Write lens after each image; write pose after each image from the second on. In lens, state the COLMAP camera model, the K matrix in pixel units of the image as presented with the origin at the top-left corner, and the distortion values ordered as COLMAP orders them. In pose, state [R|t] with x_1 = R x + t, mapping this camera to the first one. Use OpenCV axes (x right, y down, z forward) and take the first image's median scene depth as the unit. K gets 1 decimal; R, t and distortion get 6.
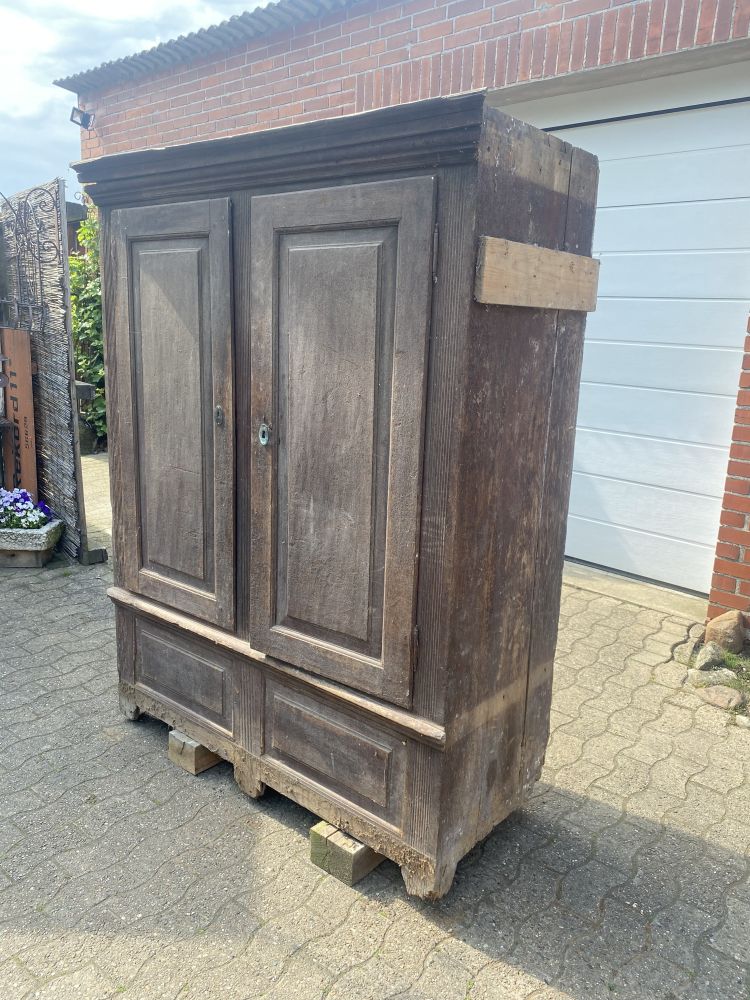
lens RADIAL K [[753.9, 0, 385.6], [0, 753.9, 505.3], [0, 0, 1]] dist [0.066491, -0.078640]
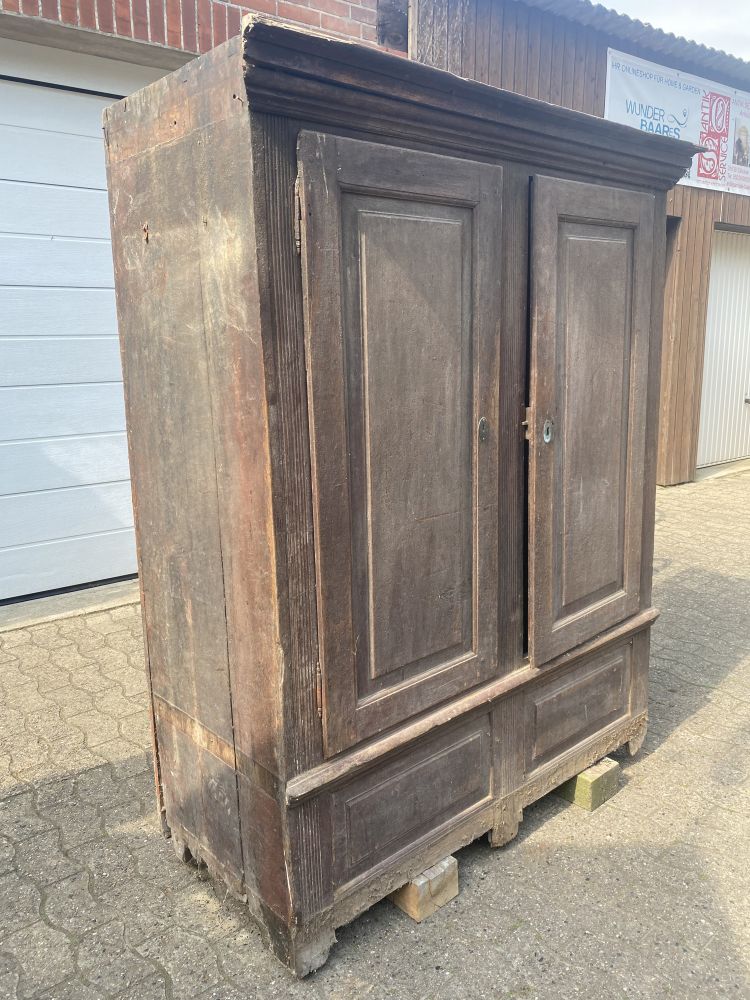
lens RADIAL K [[750.5, 0, 375.0], [0, 750.5, 500.0], [0, 0, 1]] dist [0.036558, -0.031706]
pose [[0.172763, -0.258561, 0.950420, -1.083638], [0.253326, 0.944134, 0.210803, -0.258896], [-0.951829, 0.204347, 0.228612, 0.985385]]
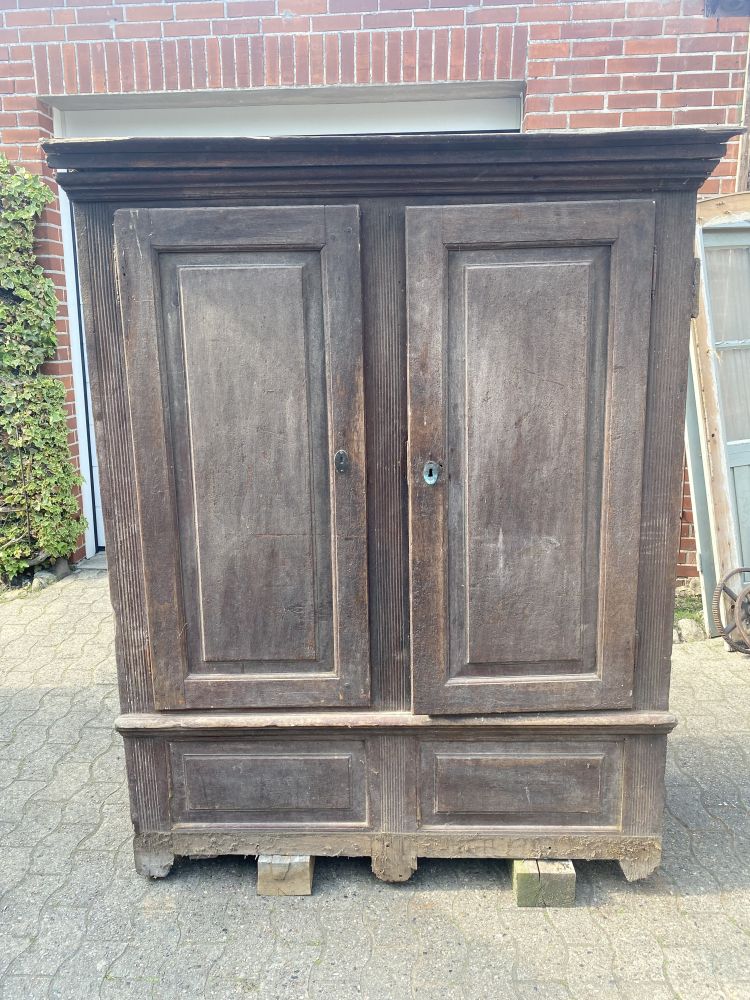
lens RADIAL K [[750.5, 0, 375.0], [0, 750.5, 500.0], [0, 0, 1]] dist [0.036558, -0.031706]
pose [[0.784286, -0.183857, 0.592530, -0.726721], [0.184955, 0.980940, 0.059568, -0.124399], [-0.592188, 0.062873, 0.803343, 0.323212]]
